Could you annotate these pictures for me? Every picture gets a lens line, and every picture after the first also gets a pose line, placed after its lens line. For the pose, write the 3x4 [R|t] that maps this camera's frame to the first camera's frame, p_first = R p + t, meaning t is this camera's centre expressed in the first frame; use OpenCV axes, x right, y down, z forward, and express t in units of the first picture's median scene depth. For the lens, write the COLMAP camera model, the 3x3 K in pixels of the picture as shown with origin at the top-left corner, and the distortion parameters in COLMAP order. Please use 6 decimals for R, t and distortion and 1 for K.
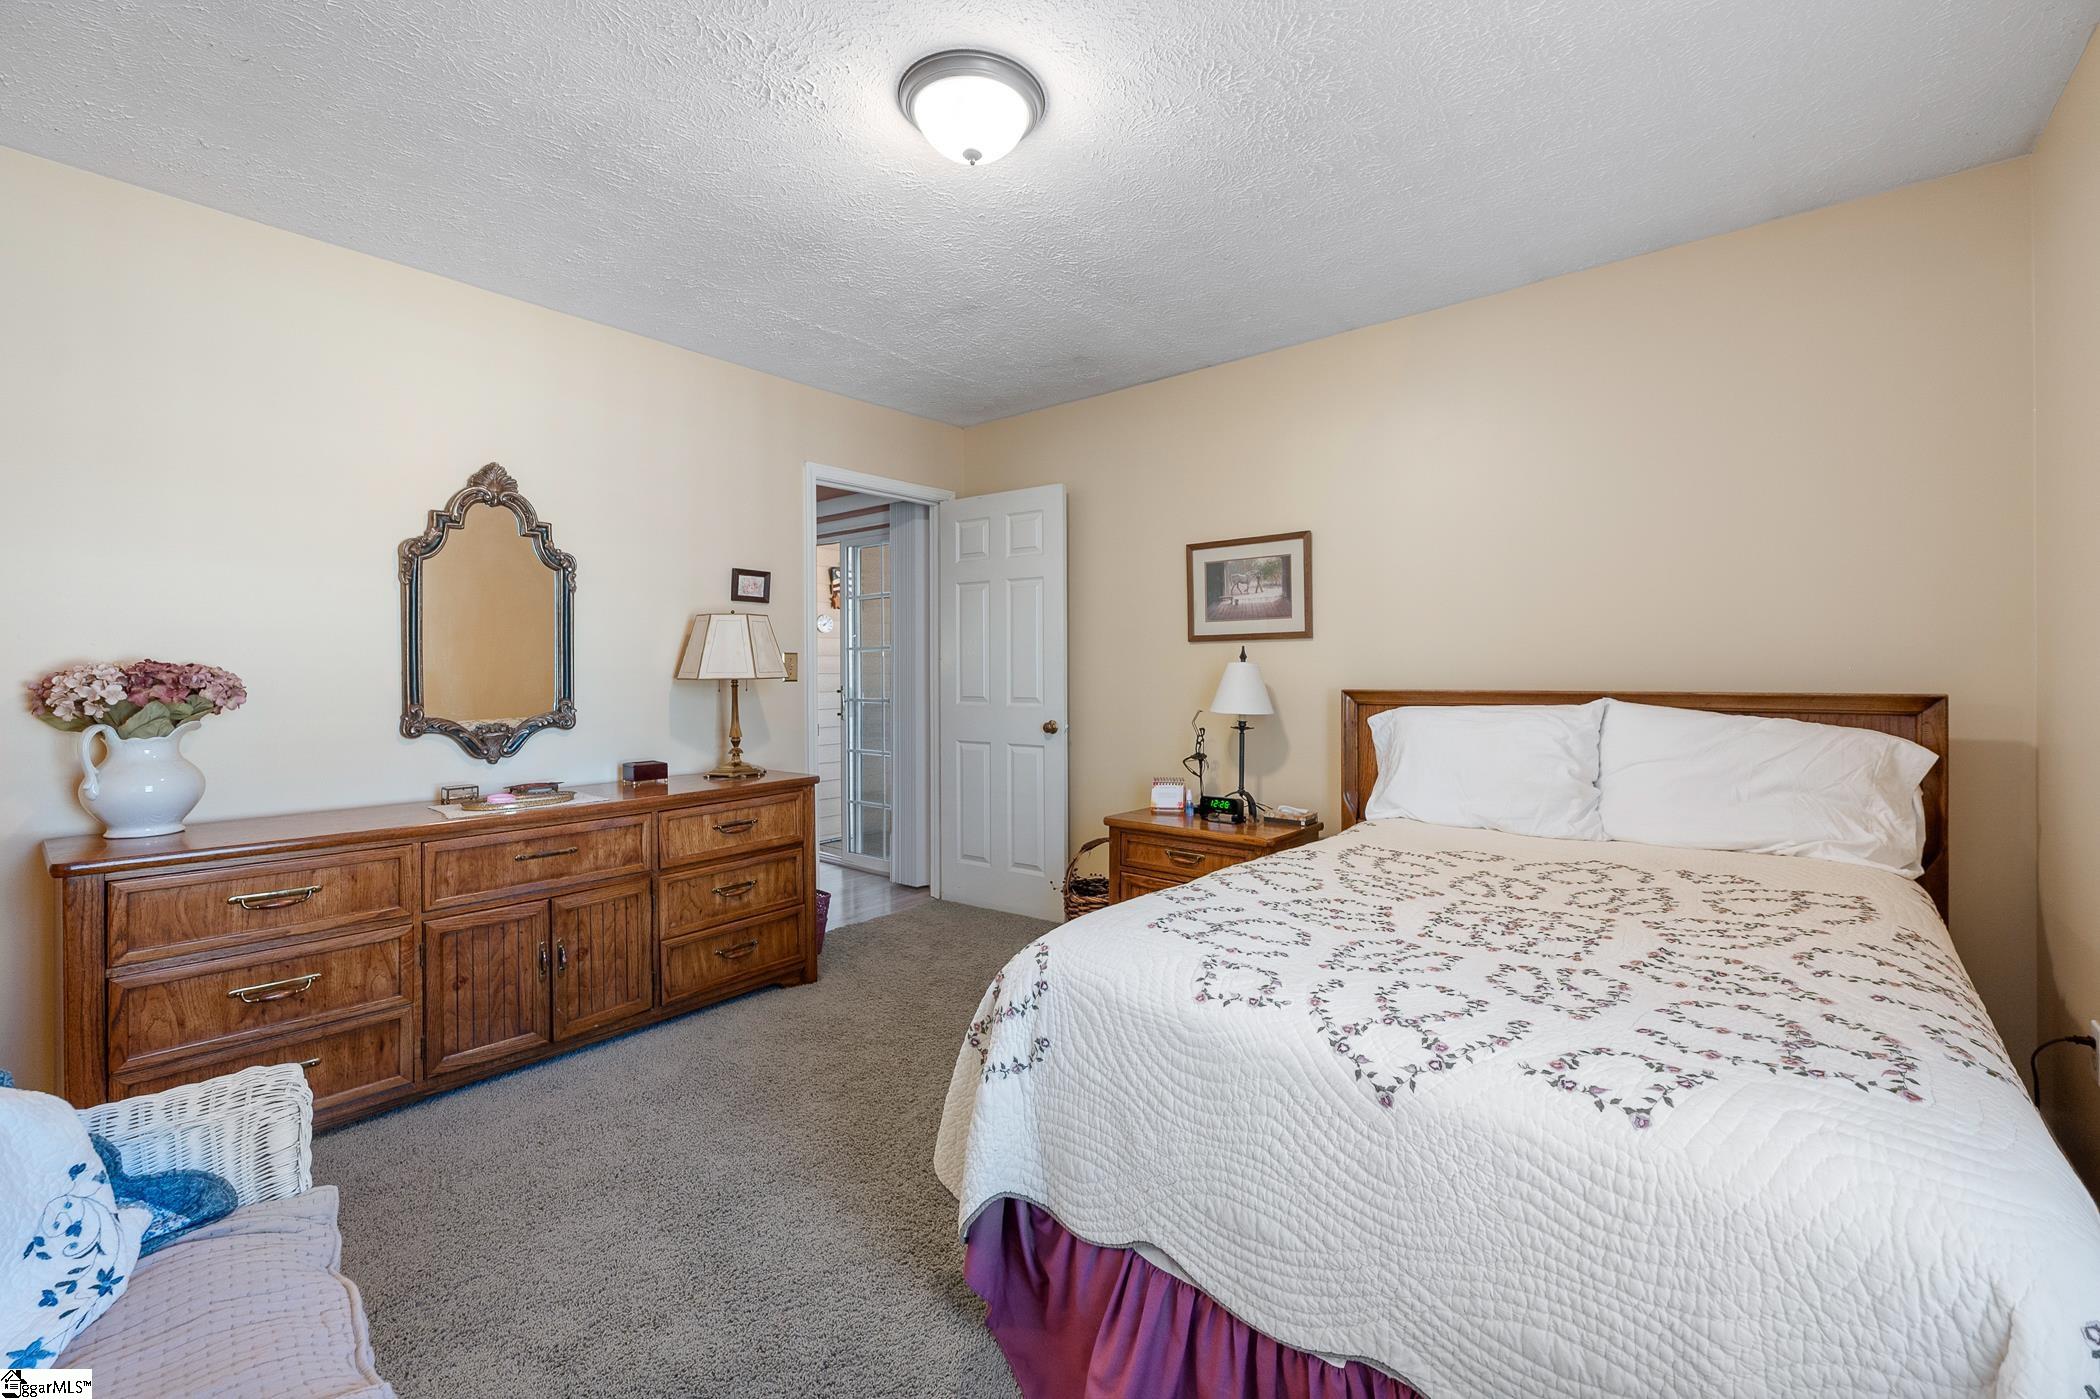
lens RADIAL K [[846.8, 0, 1058.6], [0, 846.8, 684.9], [0, 0, 1]] dist [-0.000624, -0.000062]
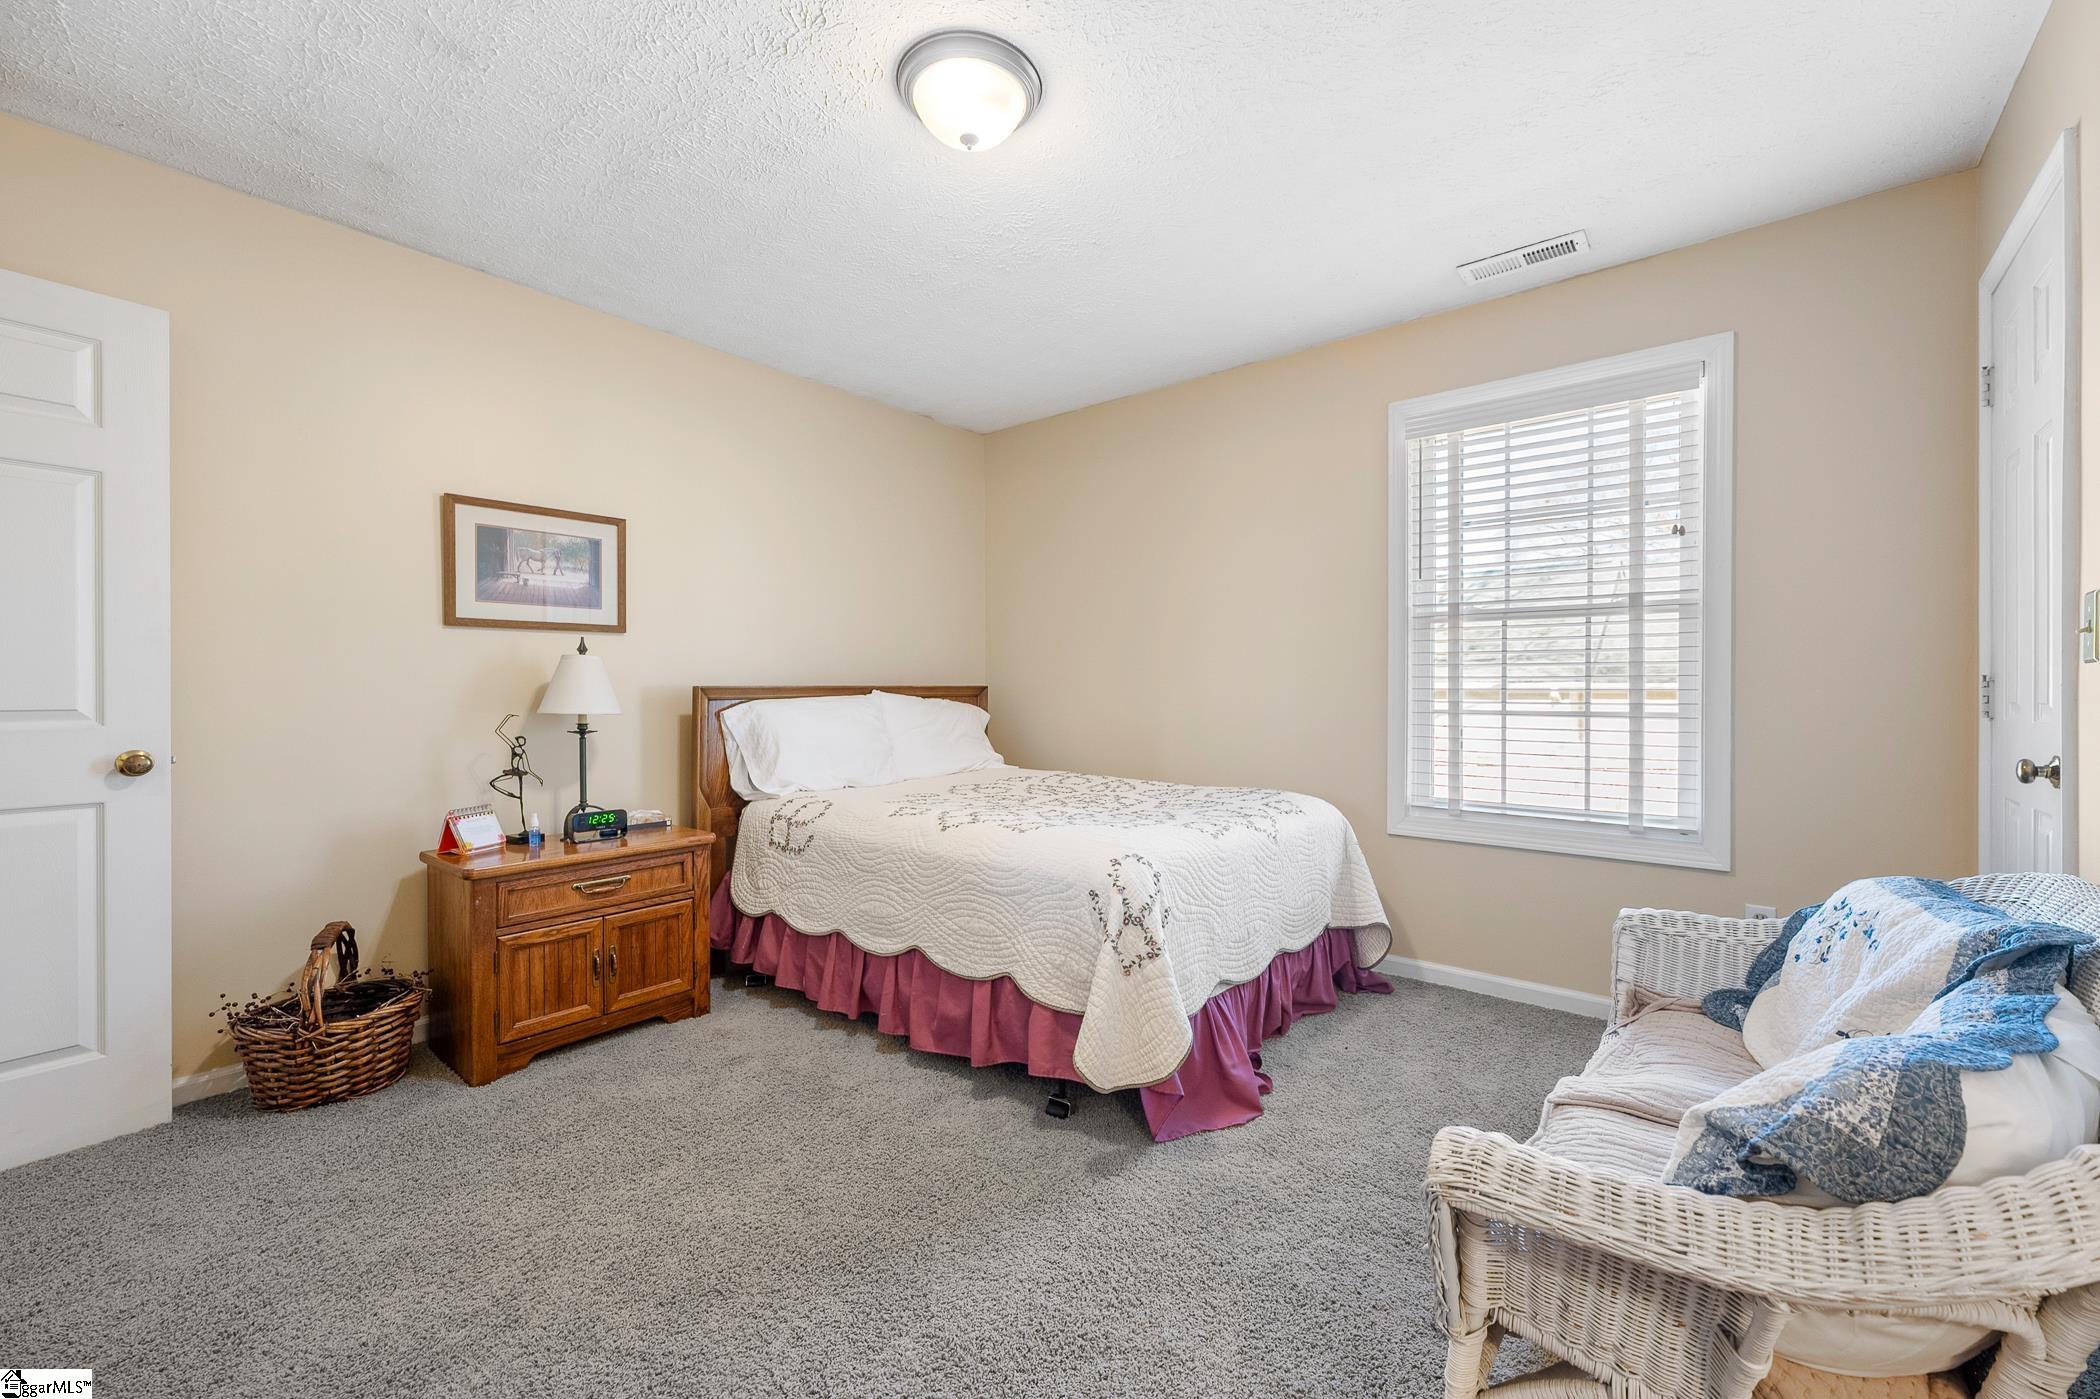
lens RADIAL K [[846.8, 0, 1058.4], [0, 846.8, 690.2], [0, 0, 1]] dist [-0.000624, -0.000062]
pose [[-0.011648, -0.005422, 0.999917, -0.635602], [0.008940, 0.999945, 0.005527, 0.007884], [-0.999892, 0.009004, -0.011599, 0.504787]]
